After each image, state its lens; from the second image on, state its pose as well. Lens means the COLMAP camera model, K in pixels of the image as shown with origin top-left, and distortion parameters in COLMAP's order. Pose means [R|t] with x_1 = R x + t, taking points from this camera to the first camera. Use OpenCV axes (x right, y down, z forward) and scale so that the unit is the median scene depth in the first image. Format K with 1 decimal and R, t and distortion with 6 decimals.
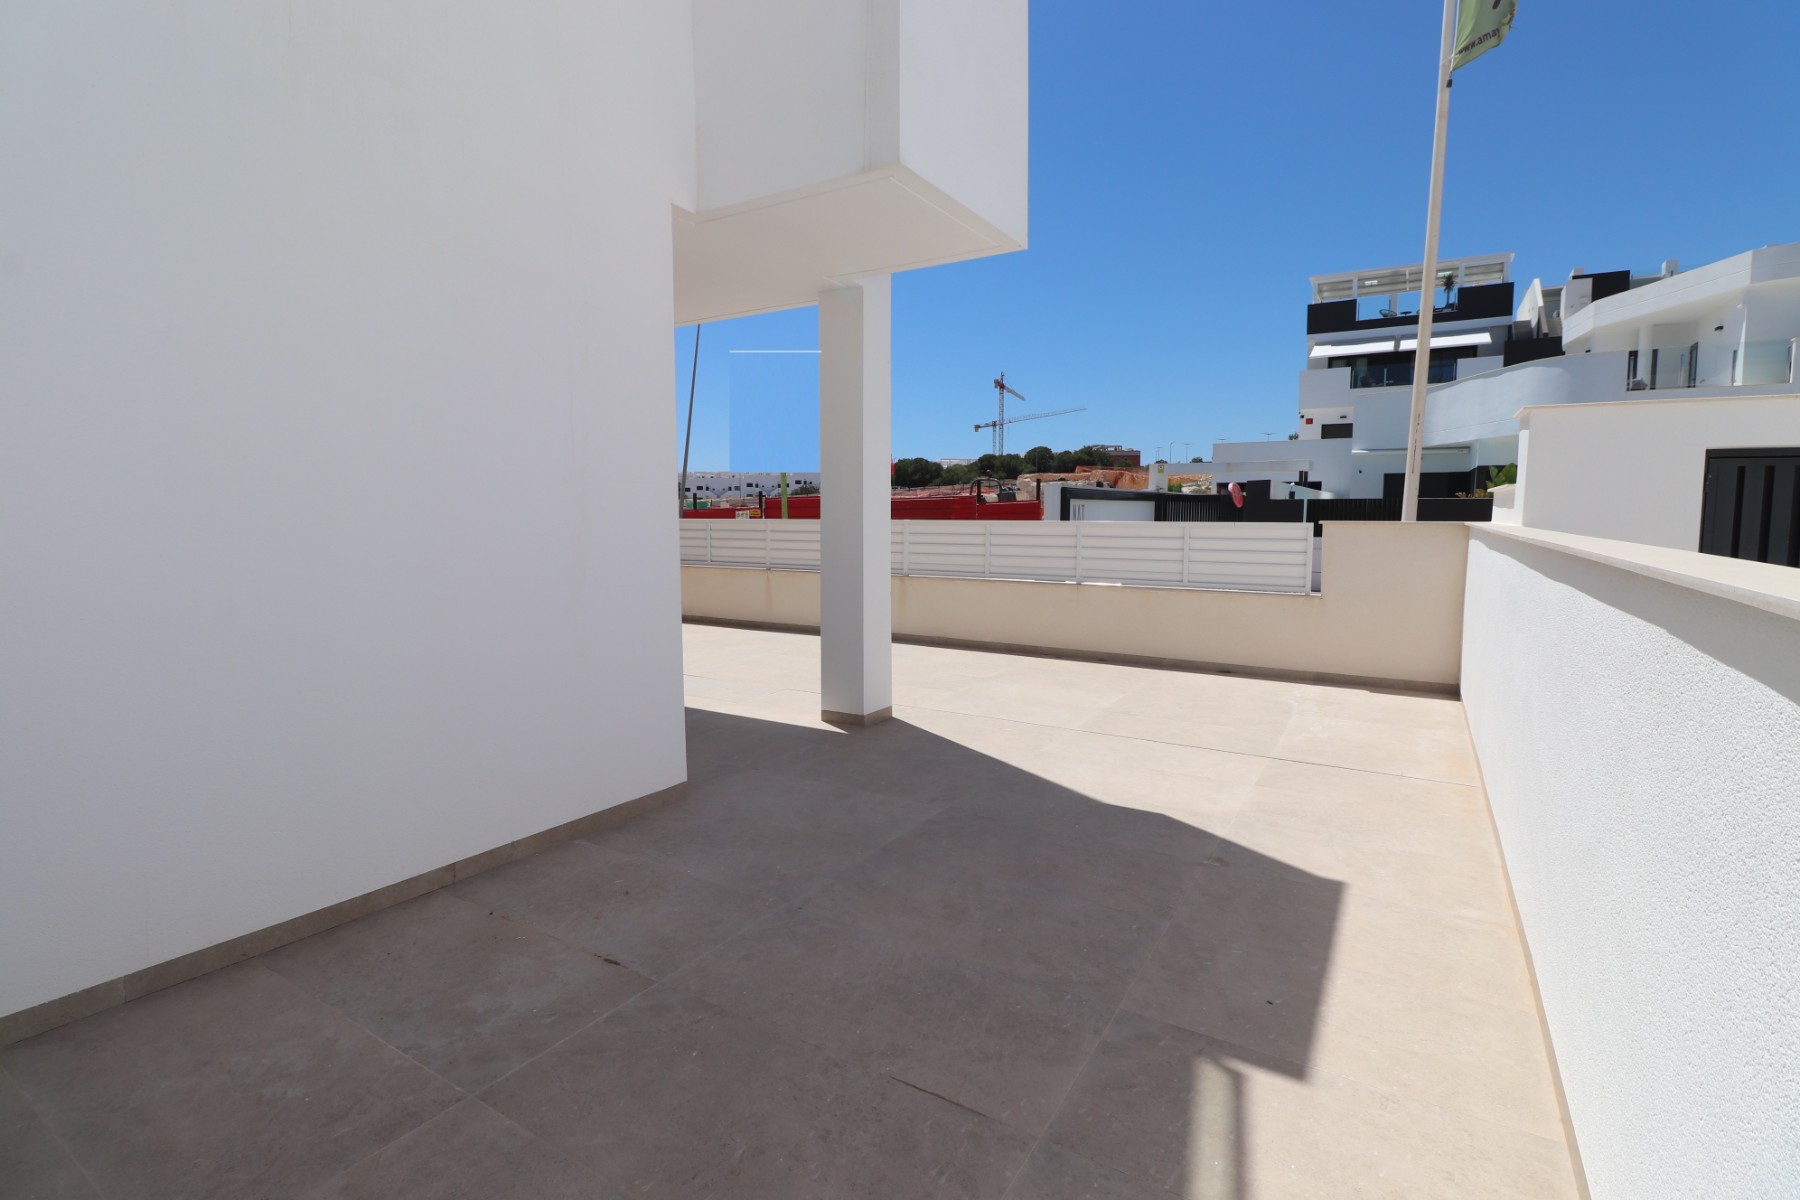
lens RADIAL K [[834.9, 0, 909.9], [0, 834.9, 585.0], [0, 0, 1]] dist [-0.004551, -0.010640]
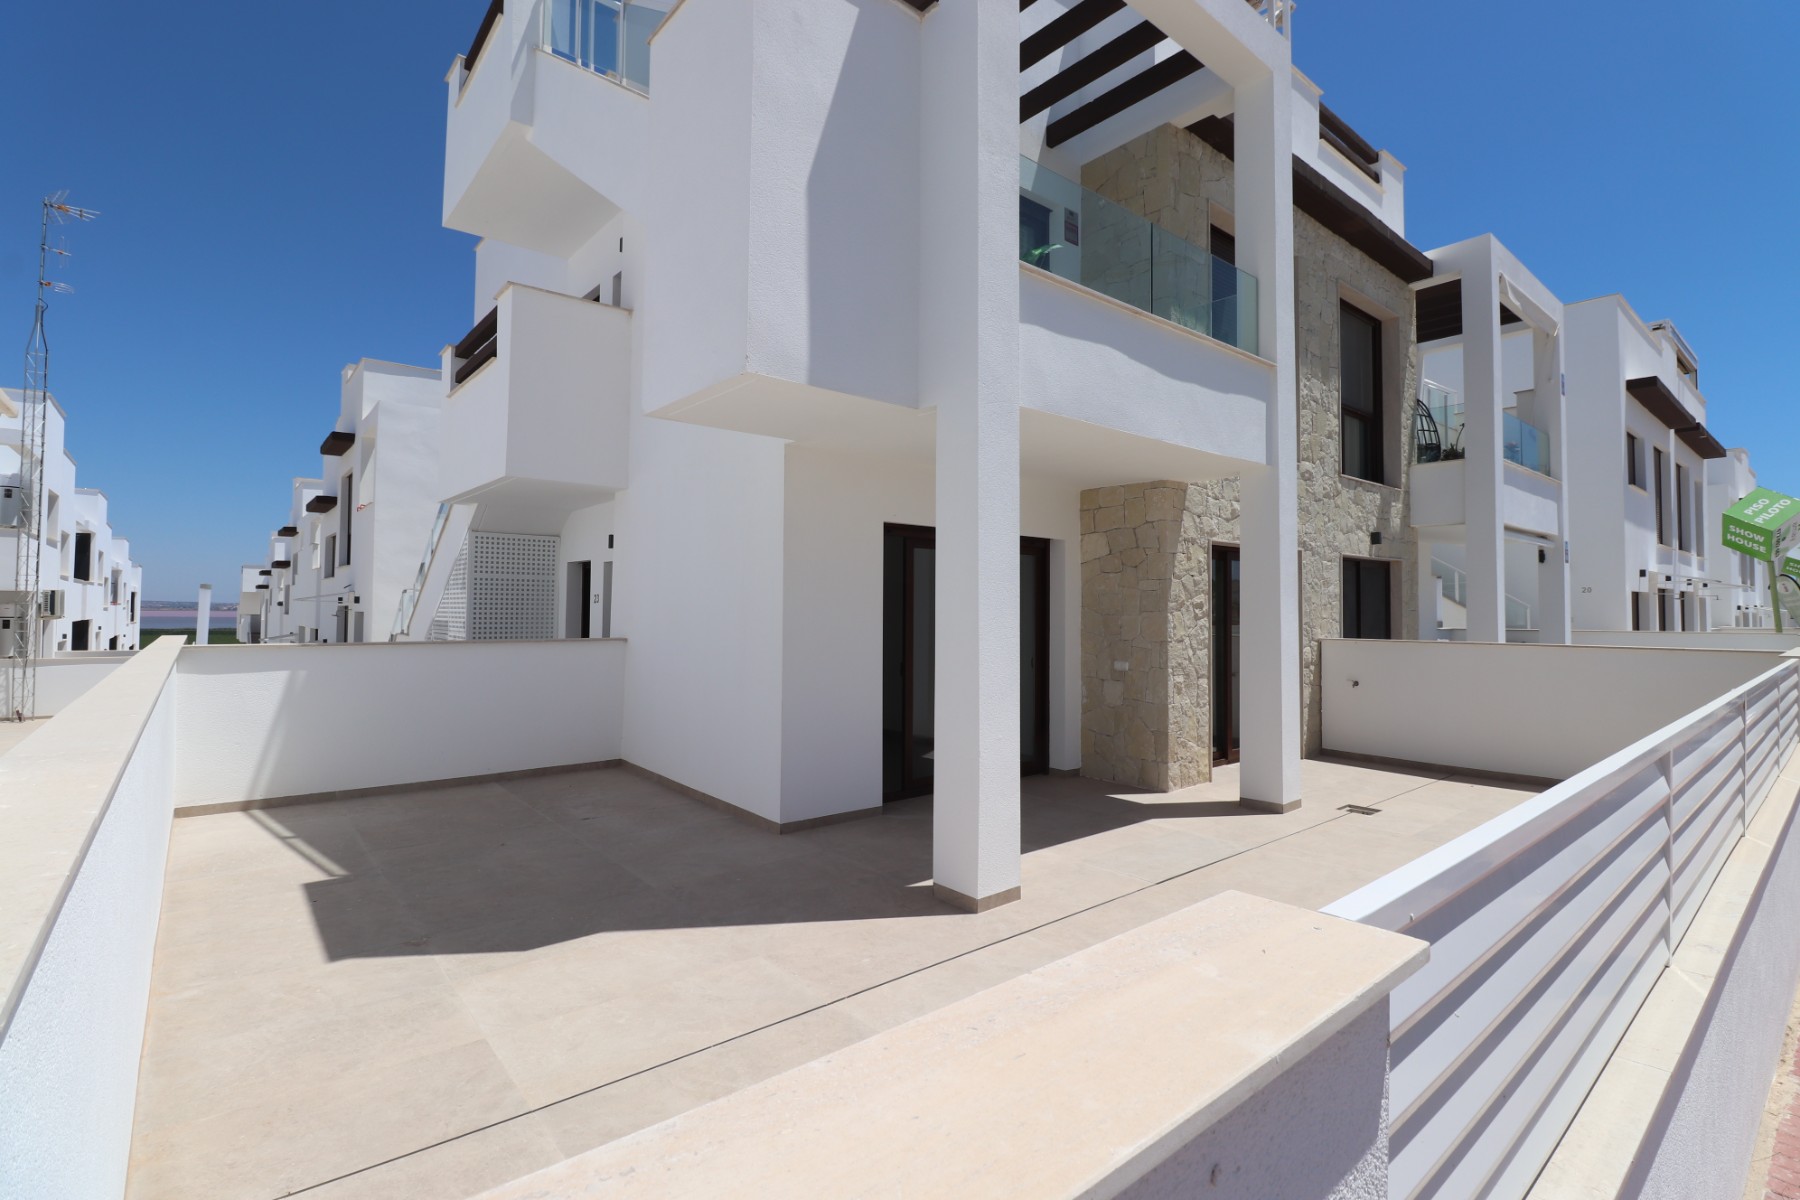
lens RADIAL K [[834.9, 0, 905.5], [0, 834.9, 587.0], [0, 0, 1]] dist [-0.004551, -0.010640]
pose [[-0.323292, -0.028976, -0.945856, 0.110031], [-0.089155, 0.996018, -0.000039, -0.020762], [0.942090, 0.084315, -0.324588, 0.171480]]
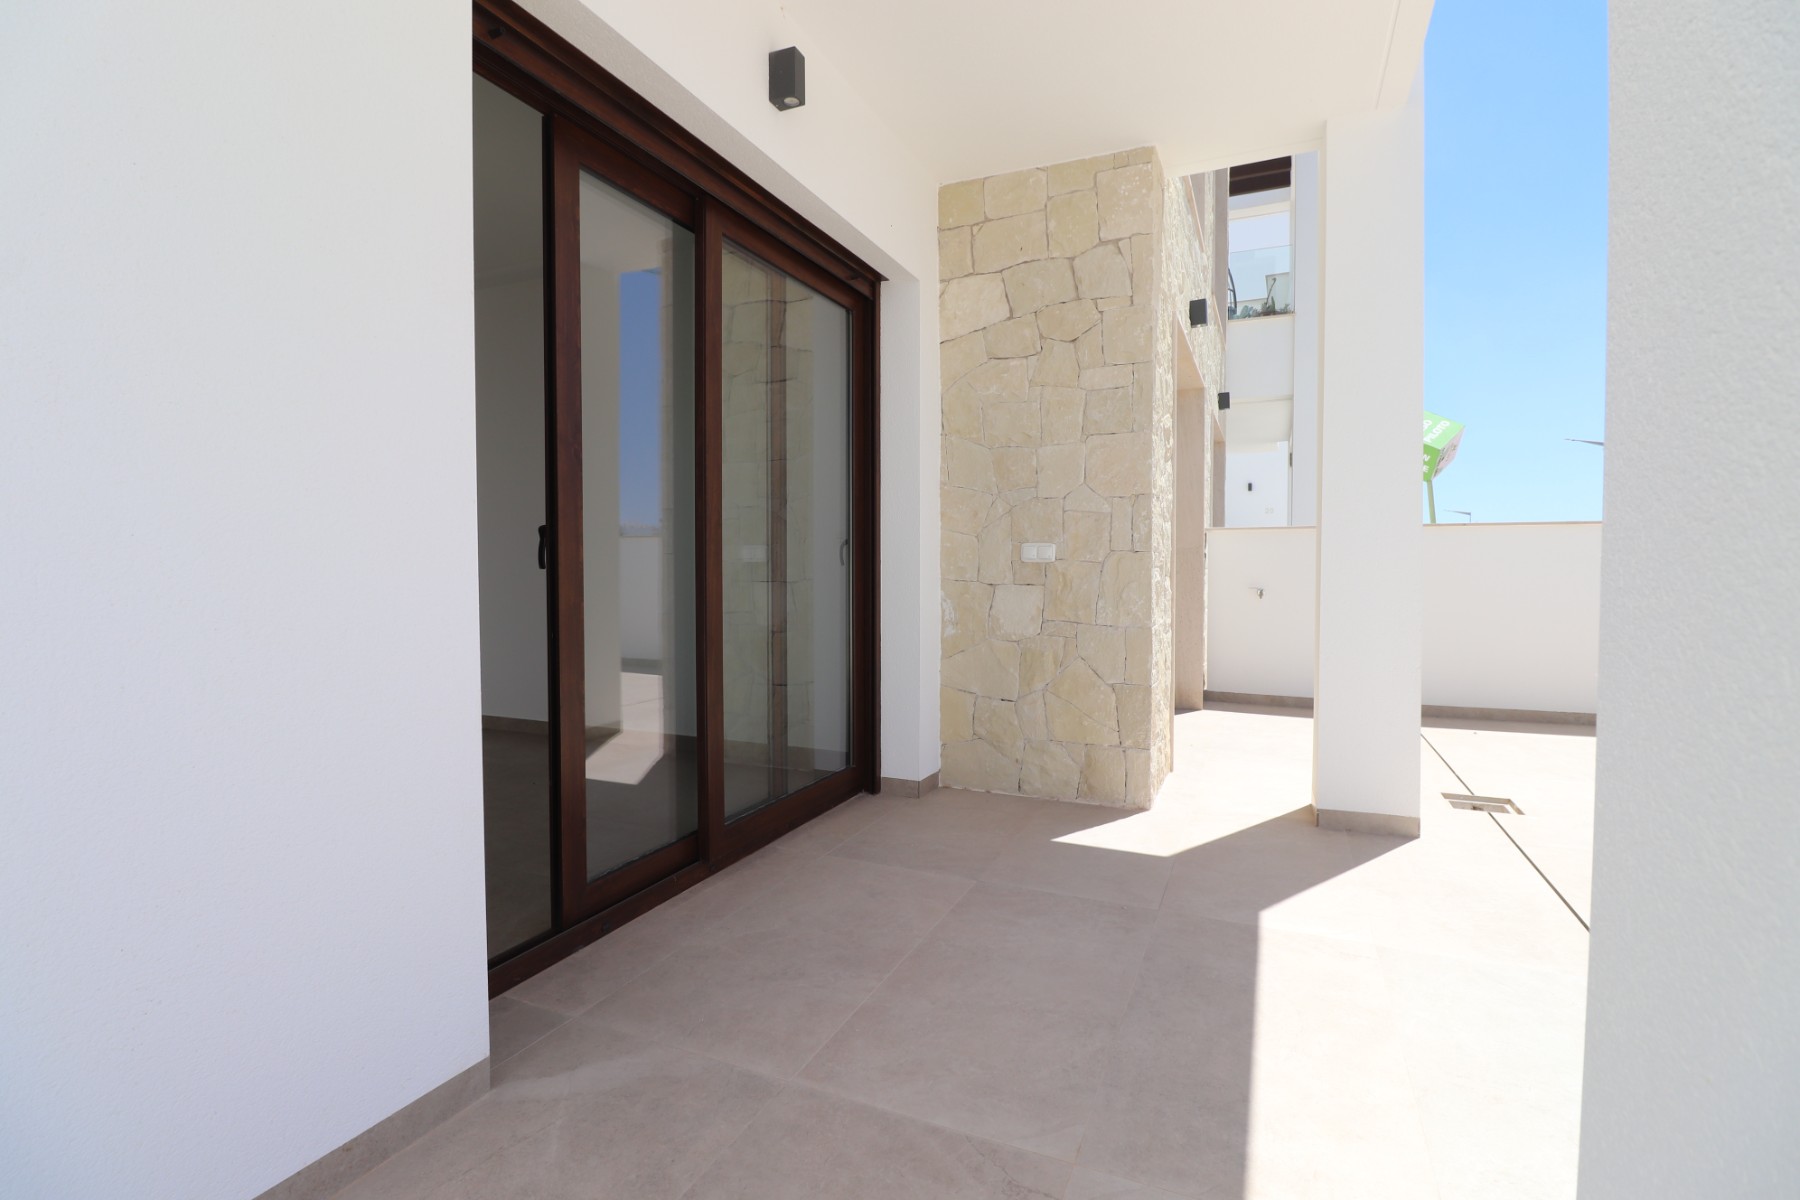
lens RADIAL K [[834.9, 0, 904.3], [0, 834.9, 585.7], [0, 0, 1]] dist [-0.004551, -0.010640]
pose [[0.124672, 0.023840, -0.991912, -0.004680], [-0.085153, 0.996280, 0.013243, -0.002652], [0.988537, 0.082814, 0.126238, 0.129792]]
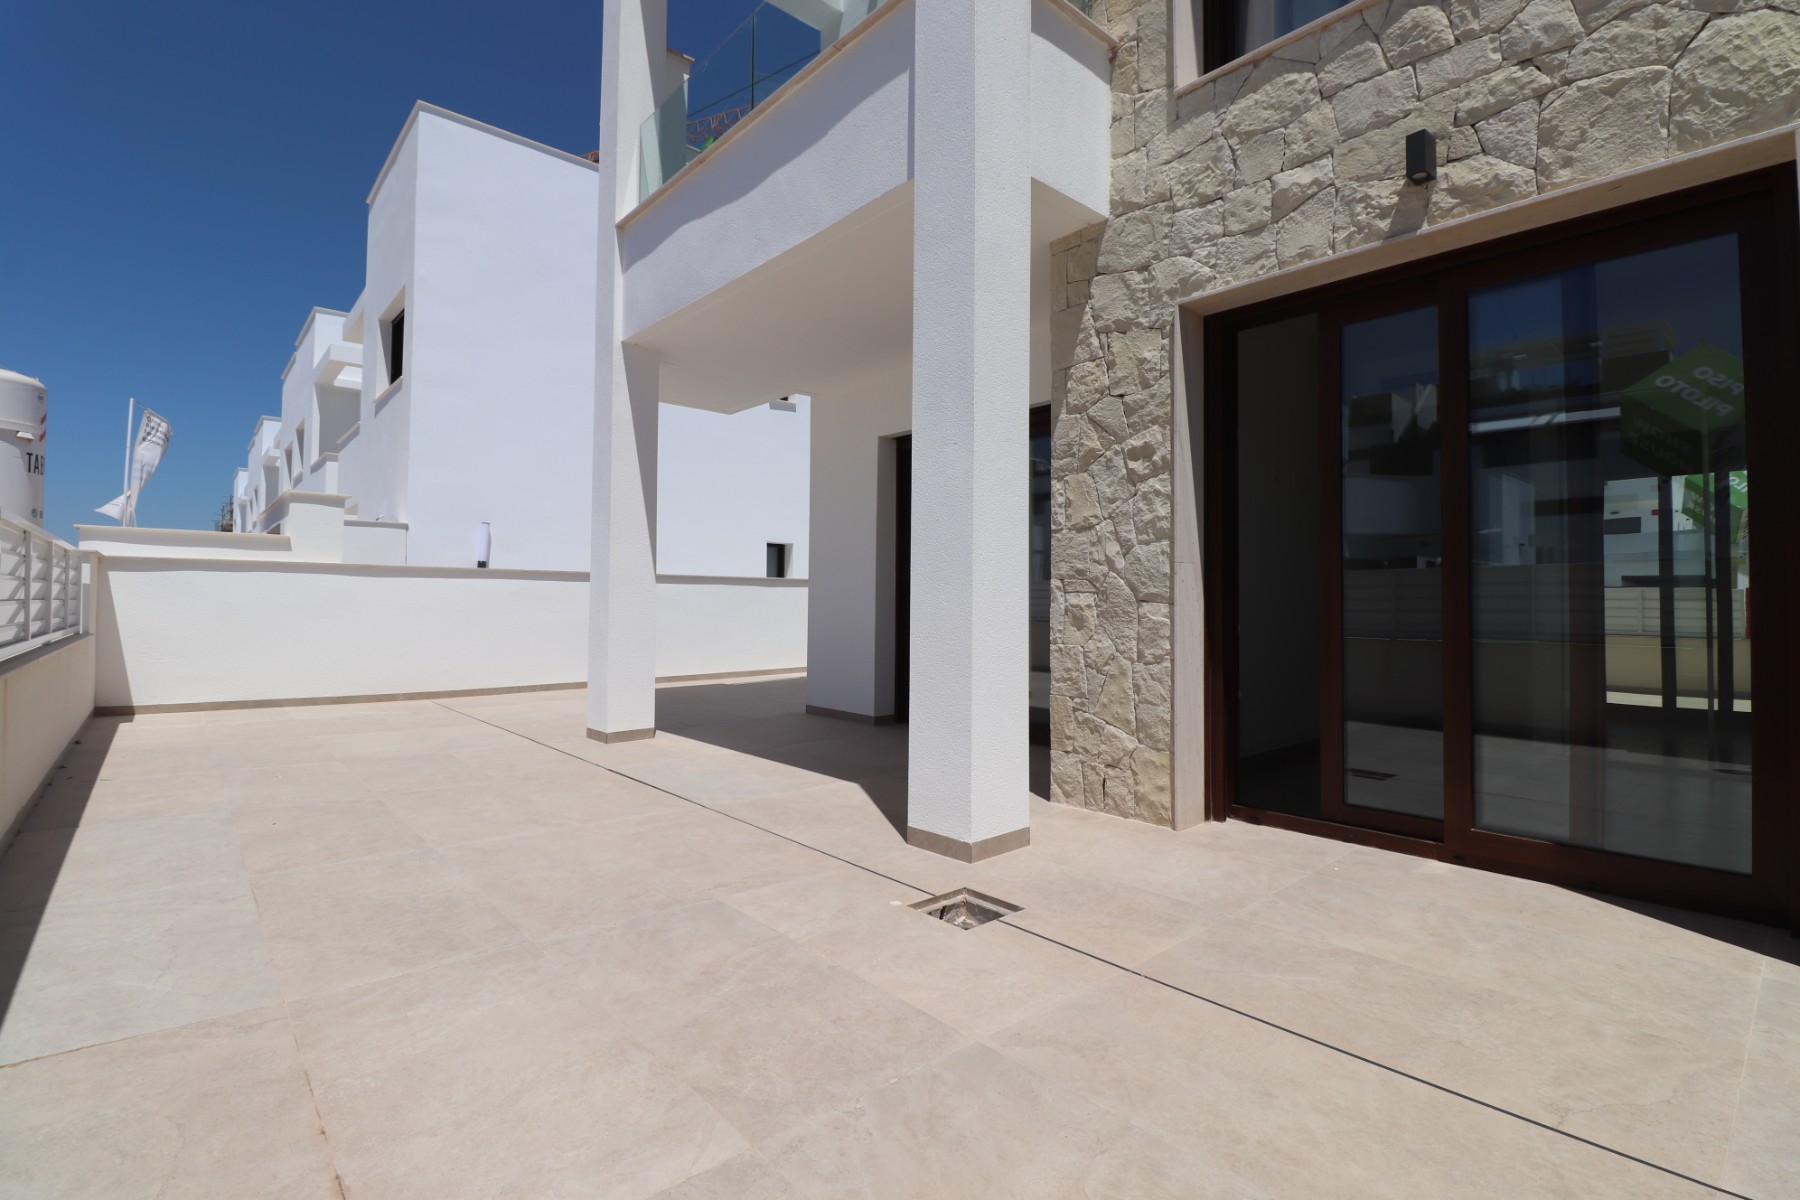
lens RADIAL K [[834.9, 0, 903.0], [0, 834.9, 583.8], [0, 0, 1]] dist [-0.004551, -0.010640]
pose [[-0.953246, 0.000051, 0.302195, -0.105723], [0.019309, 0.997967, 0.060740, -0.013770], [-0.301578, 0.063735, -0.951309, 0.274966]]
